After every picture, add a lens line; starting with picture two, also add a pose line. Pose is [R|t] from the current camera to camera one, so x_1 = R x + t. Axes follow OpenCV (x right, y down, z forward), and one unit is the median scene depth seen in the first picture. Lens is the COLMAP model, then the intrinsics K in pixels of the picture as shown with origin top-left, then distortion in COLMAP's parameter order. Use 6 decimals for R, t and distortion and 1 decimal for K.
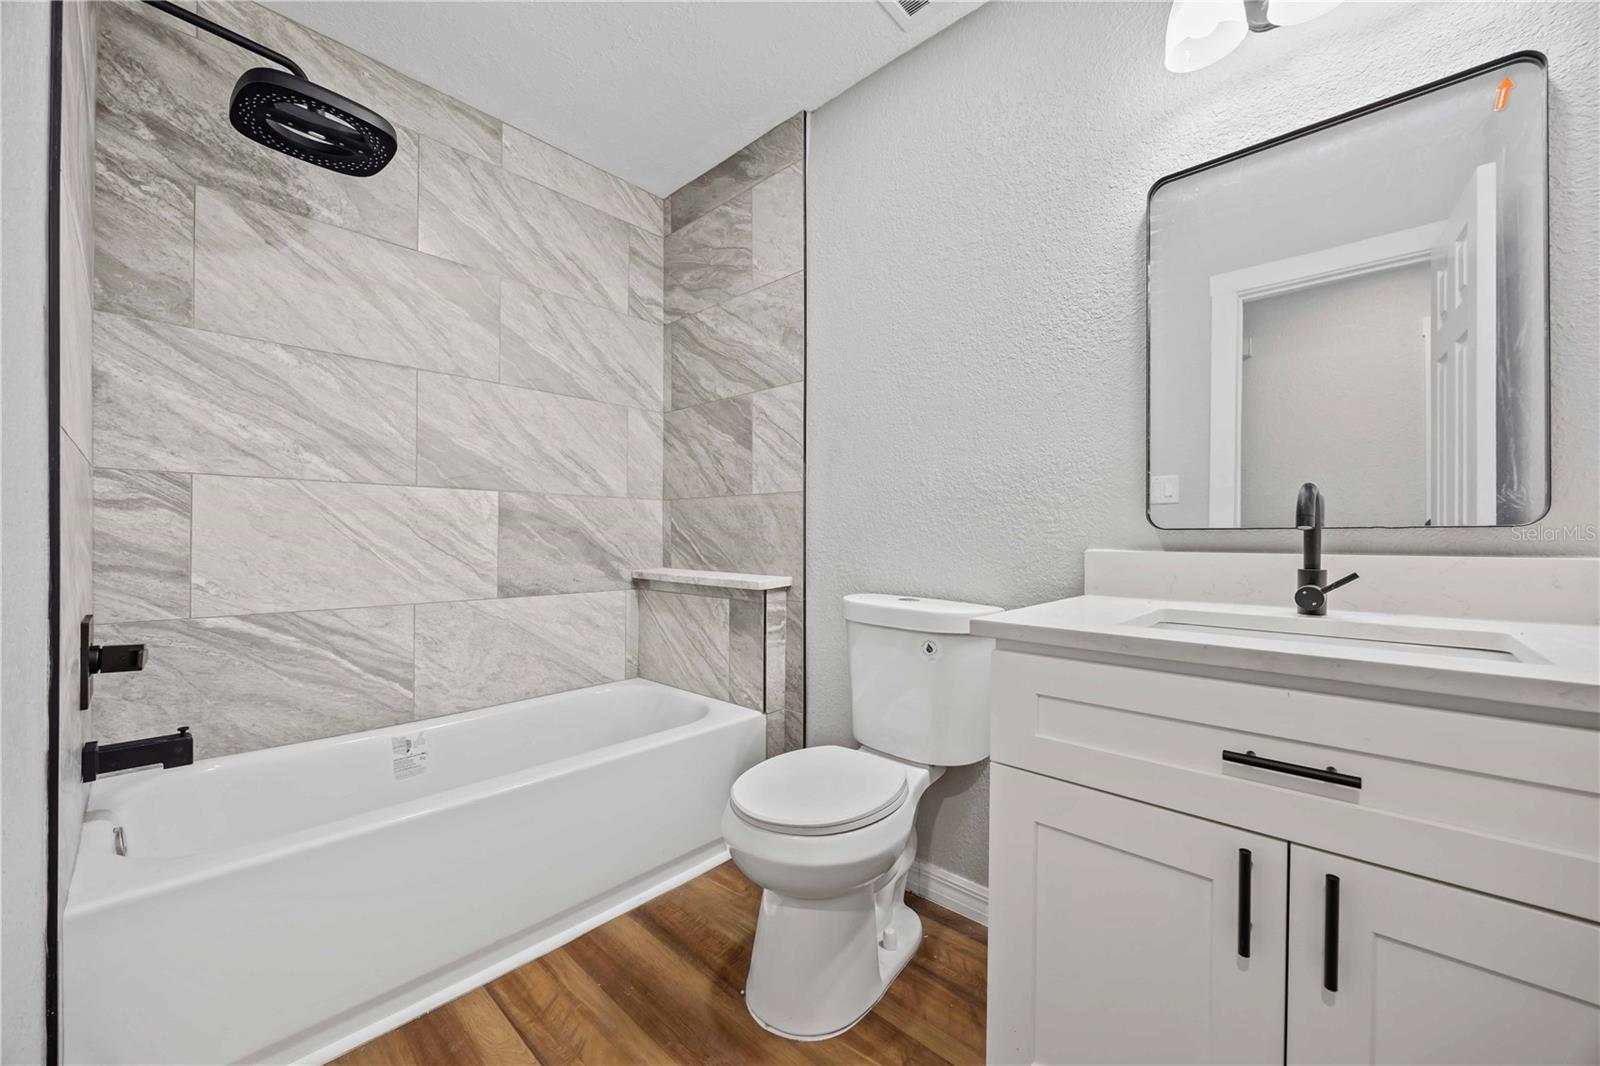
lens RADIAL K [[606.2, 0, 798.2], [0, 606.2, 531.4], [0, 0, 1]] dist [-0.004526, -0.000020]
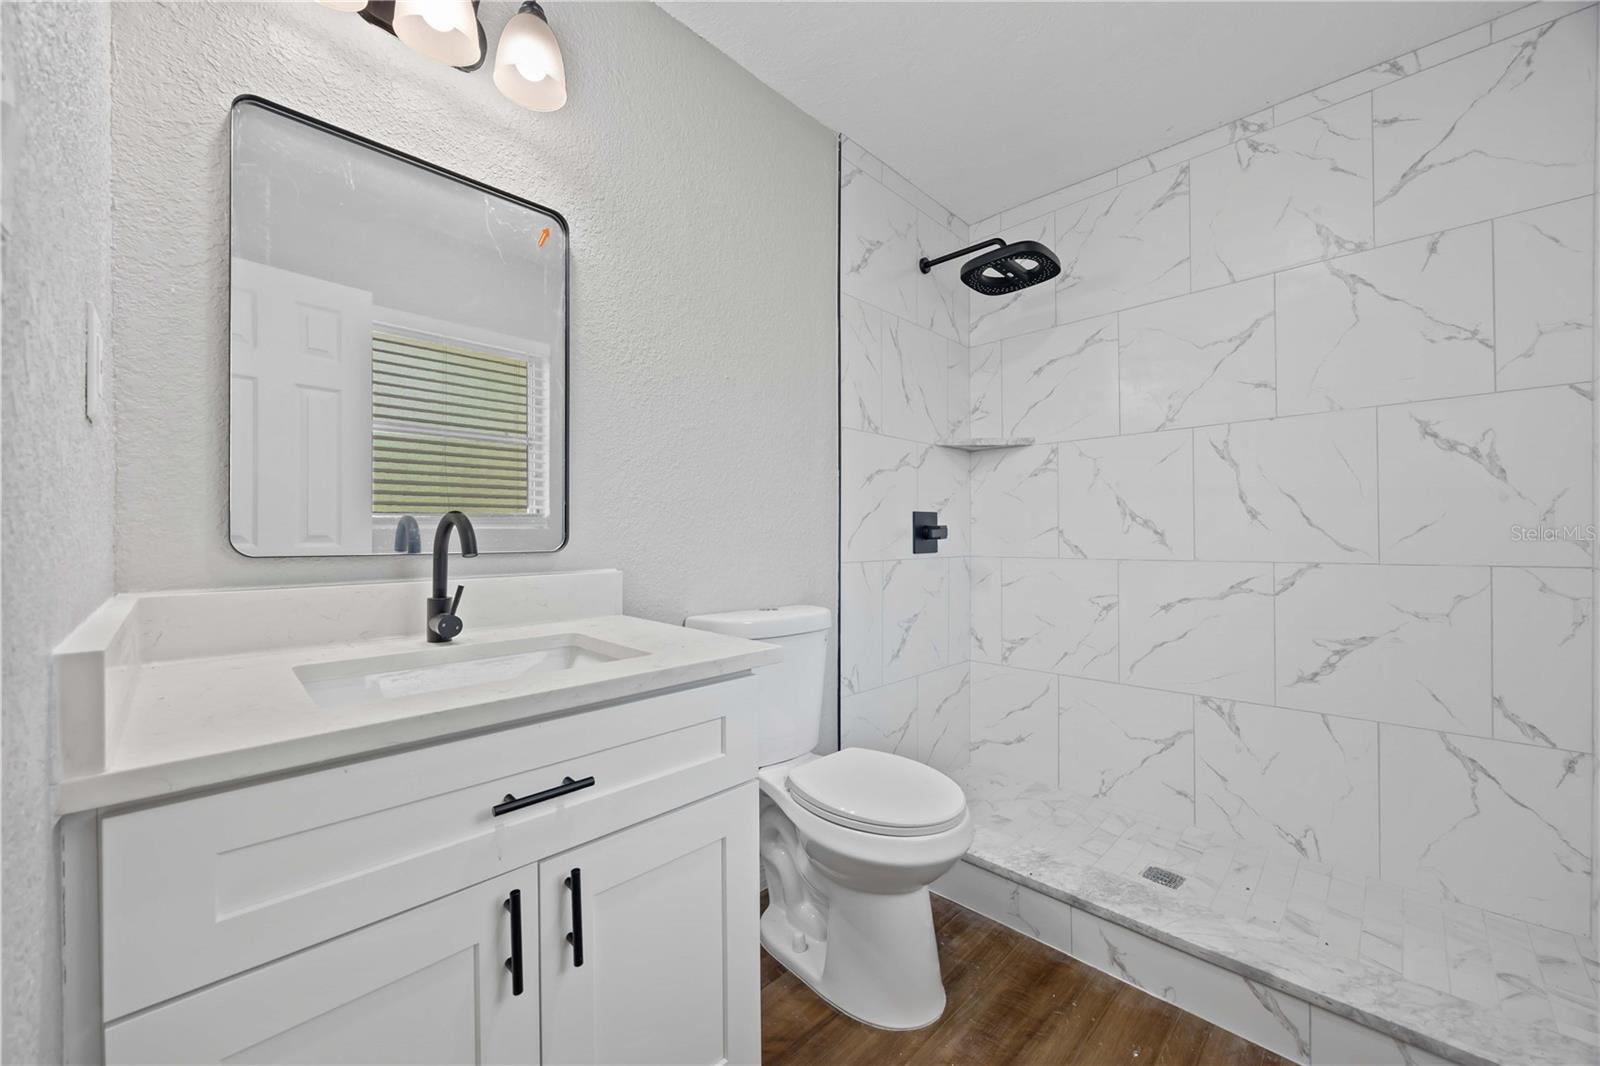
lens RADIAL K [[606.2, 0, 798.2], [0, 606.2, 531.4], [0, 0, 1]] dist [-0.004526, -0.000020]
pose [[0.029035, -0.001823, 0.999577, -0.245481], [-0.009417, 0.999953, 0.002097, -0.082028], [-0.999534, -0.009474, 0.029016, 0.492534]]
